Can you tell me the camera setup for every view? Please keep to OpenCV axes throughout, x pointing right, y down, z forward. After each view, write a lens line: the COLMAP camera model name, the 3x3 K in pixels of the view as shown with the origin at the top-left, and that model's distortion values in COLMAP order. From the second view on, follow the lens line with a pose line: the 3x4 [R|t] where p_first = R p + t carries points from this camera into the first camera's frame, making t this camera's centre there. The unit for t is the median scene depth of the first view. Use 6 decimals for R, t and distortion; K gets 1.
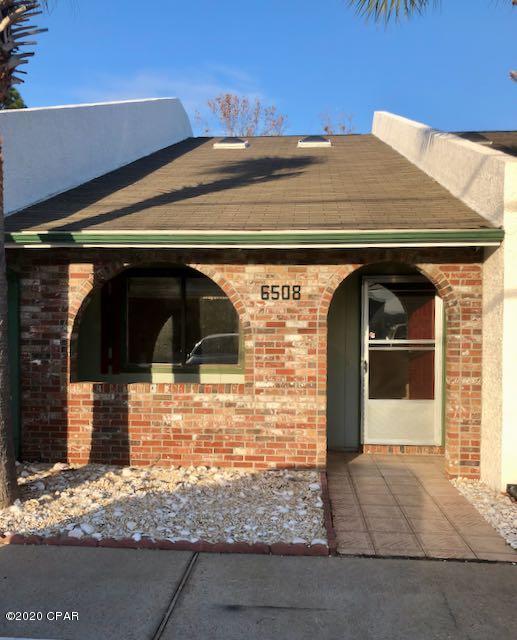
lens RADIAL K [[572.0, 0, 254.9], [0, 572.0, 358.1], [0, 0, 1]] dist [0.051413, -0.023419]
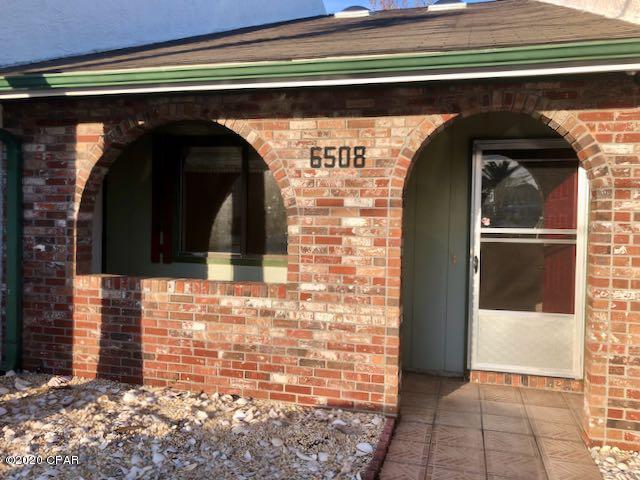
lens RADIAL K [[527.8, 0, 319.8], [0, 527.8, 243.3], [0, 0, 1]] dist [0.012874, 0.003908]
pose [[0.983146, 0.023153, -0.181351, 0.141281], [-0.023854, 0.999714, -0.001687, -0.007264], [0.181260, 0.005985, 0.983417, 0.353411]]
